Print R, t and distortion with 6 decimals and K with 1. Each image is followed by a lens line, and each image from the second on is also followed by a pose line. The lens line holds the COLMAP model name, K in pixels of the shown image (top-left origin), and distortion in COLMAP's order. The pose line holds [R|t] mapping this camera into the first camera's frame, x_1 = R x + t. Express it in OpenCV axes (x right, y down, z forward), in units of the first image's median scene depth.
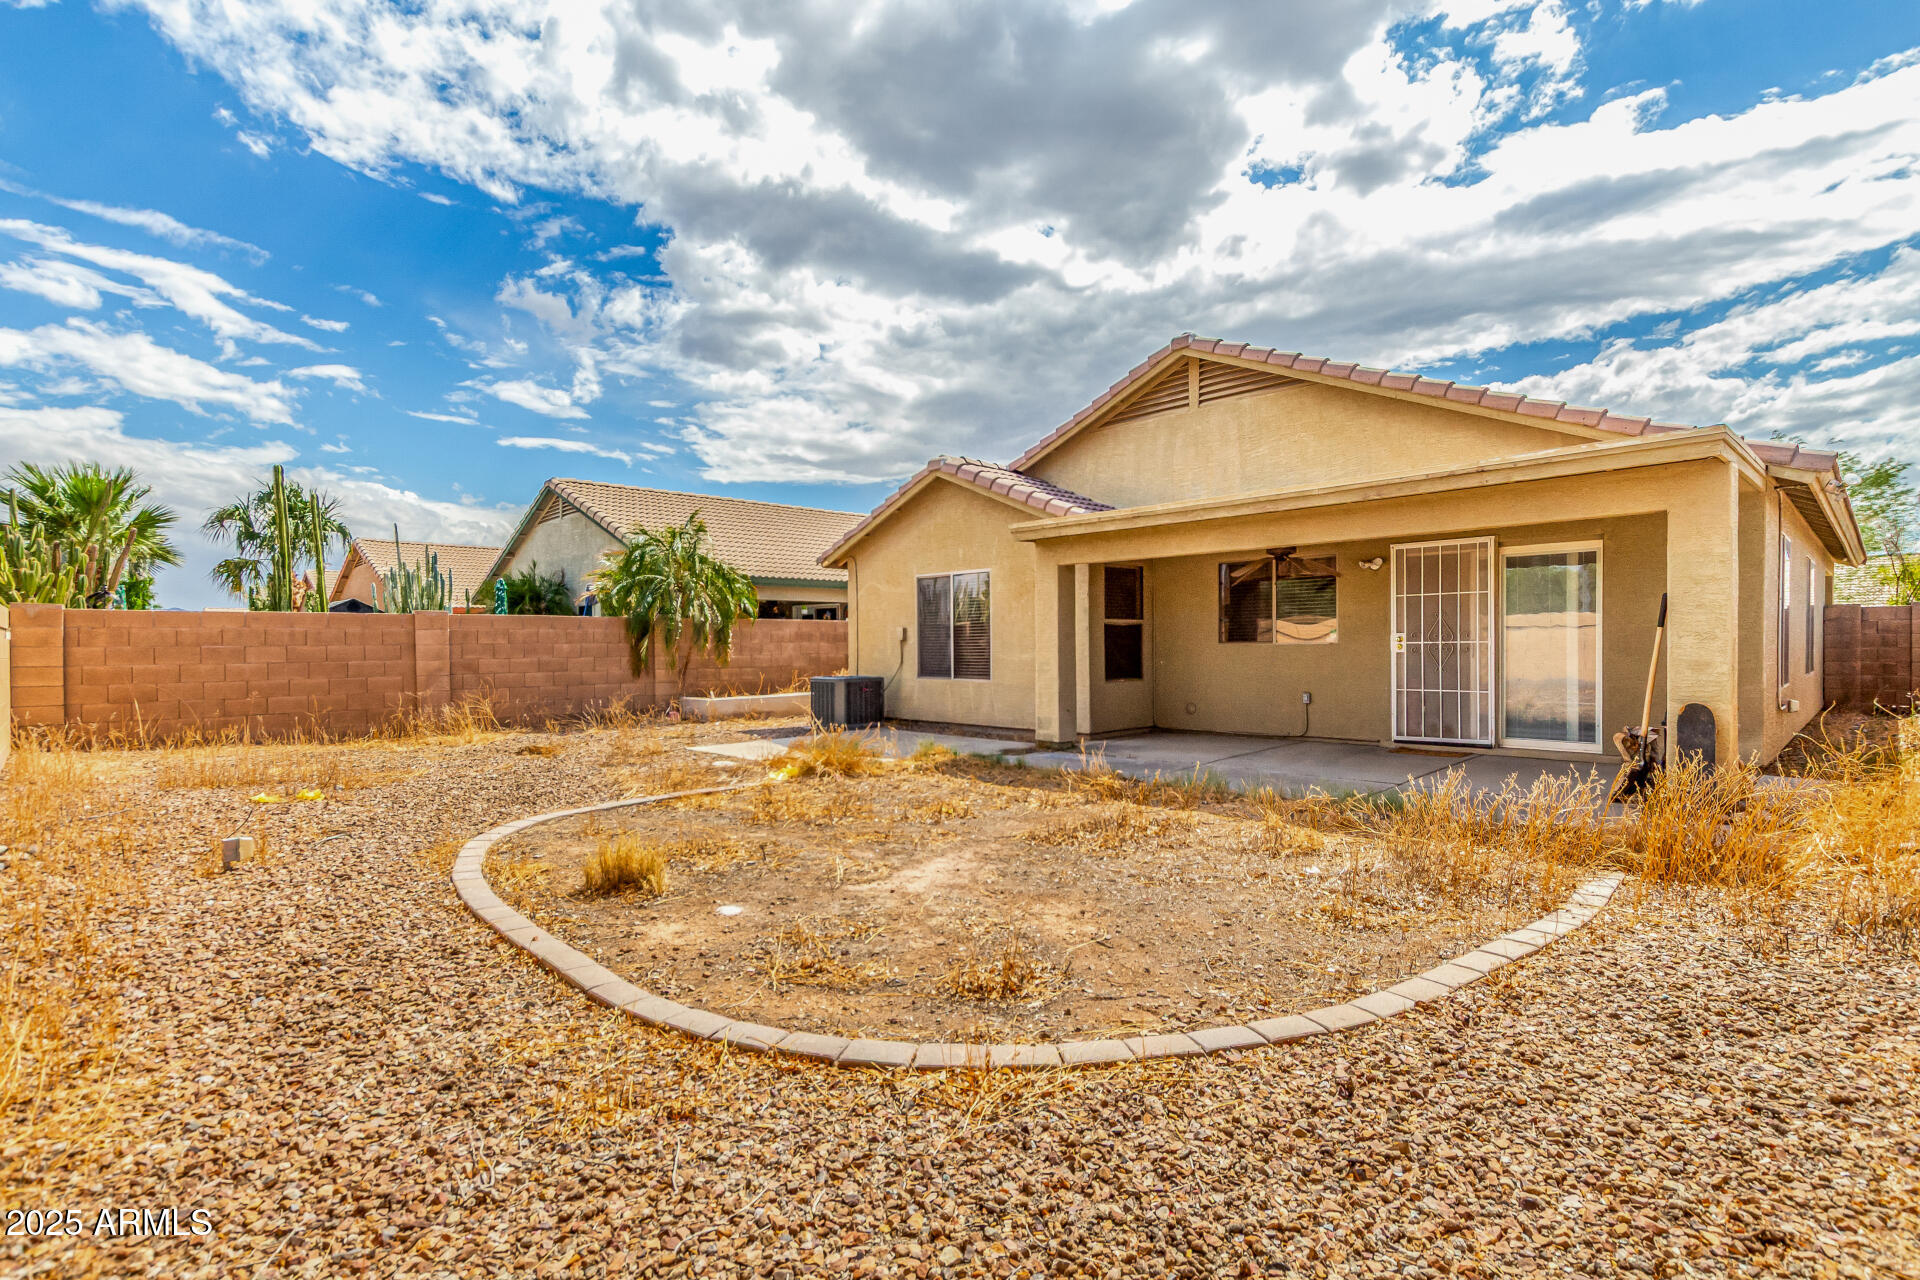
lens RADIAL K [[908.5, 0, 954.1], [0, 908.5, 640.3], [0, 0, 1]] dist [0.007029, -0.000879]
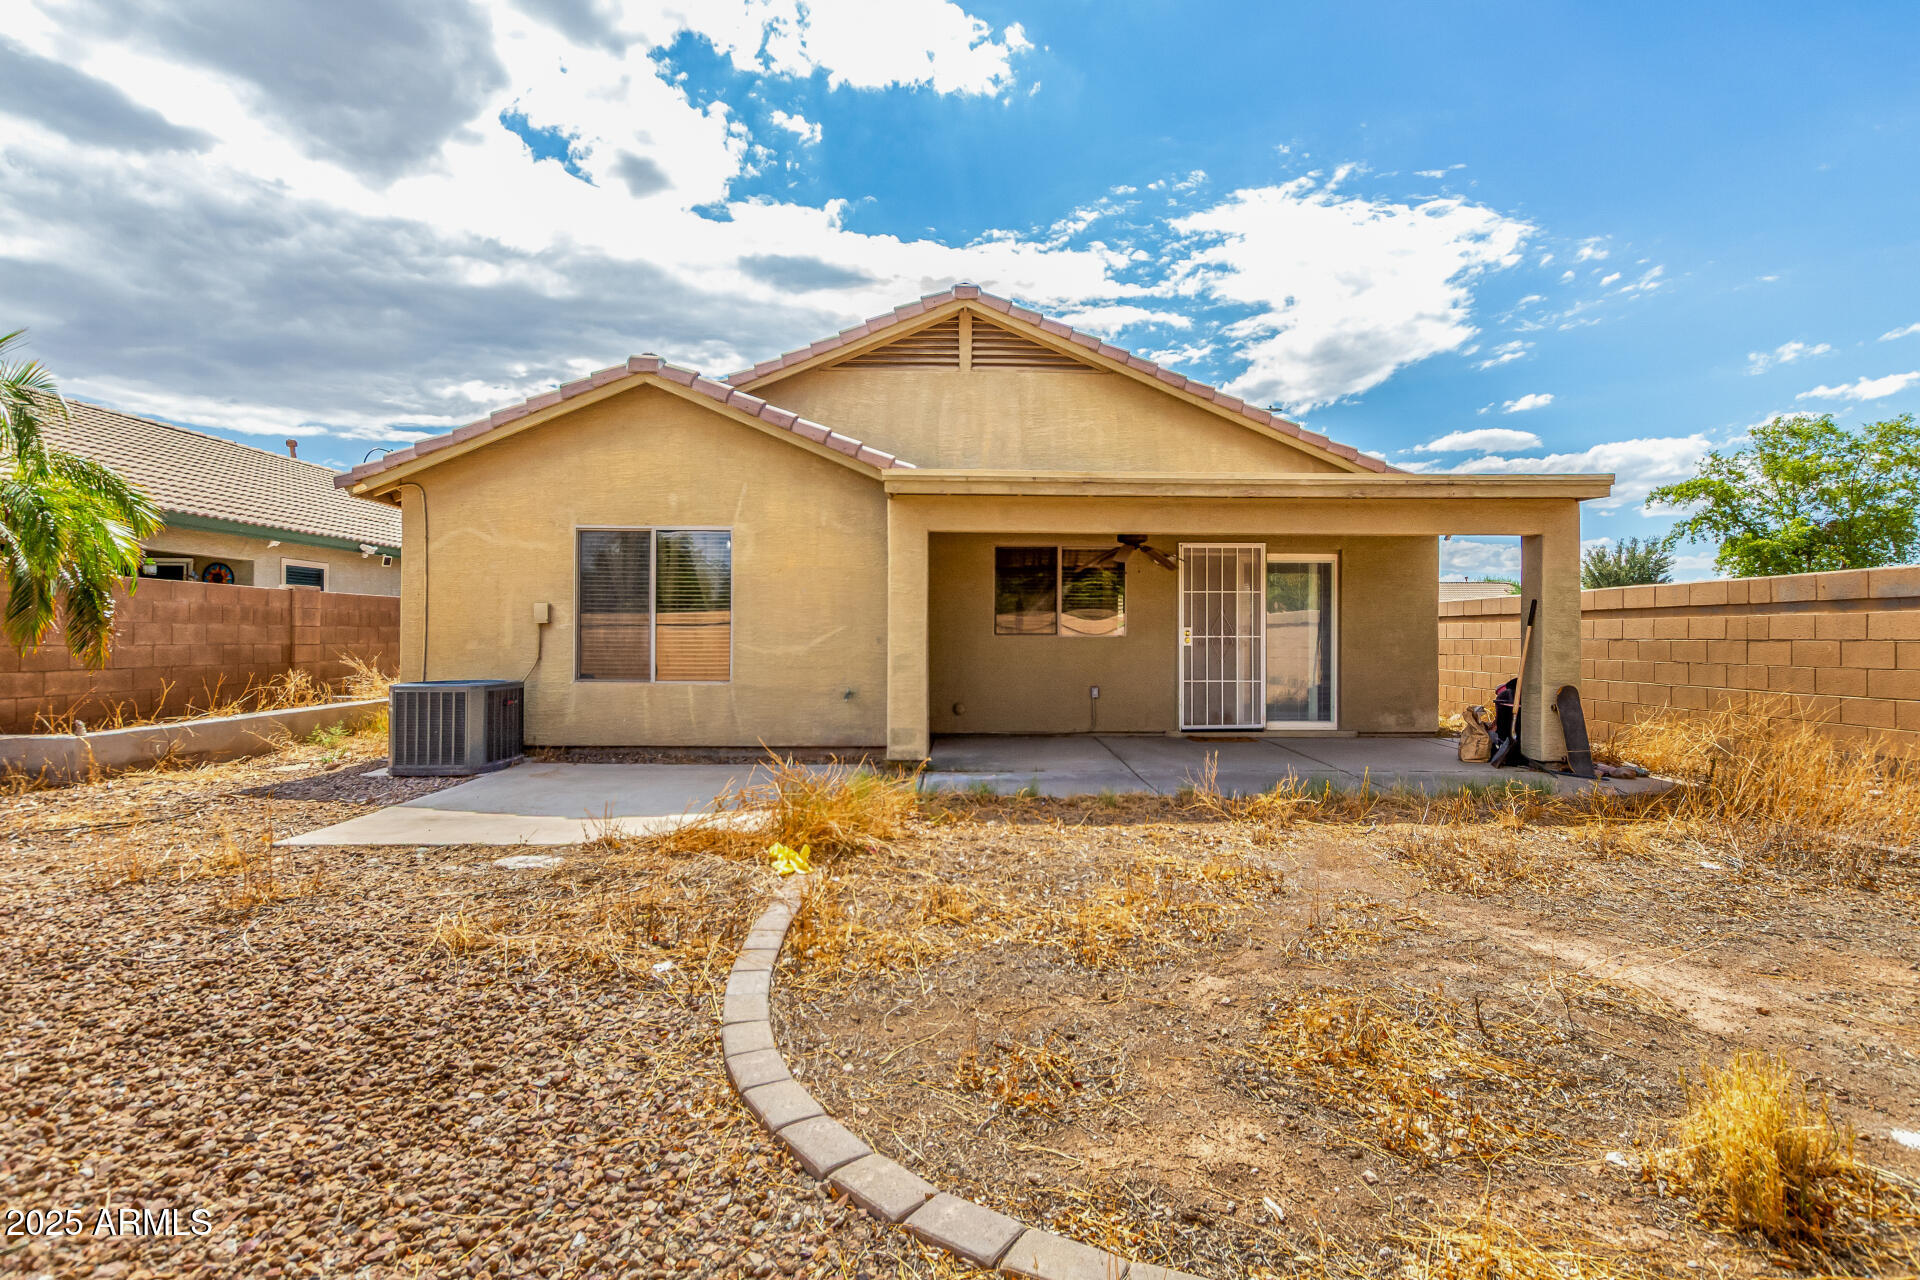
lens RADIAL K [[908.5, 0, 954.1], [0, 908.5, 640.3], [0, 0, 1]] dist [0.007029, -0.000879]
pose [[0.678455, 0.009844, 0.734576, -0.409838], [-0.013906, 0.999903, -0.000556, 0.009842], [-0.734510, -0.009838, 0.678526, 0.426736]]
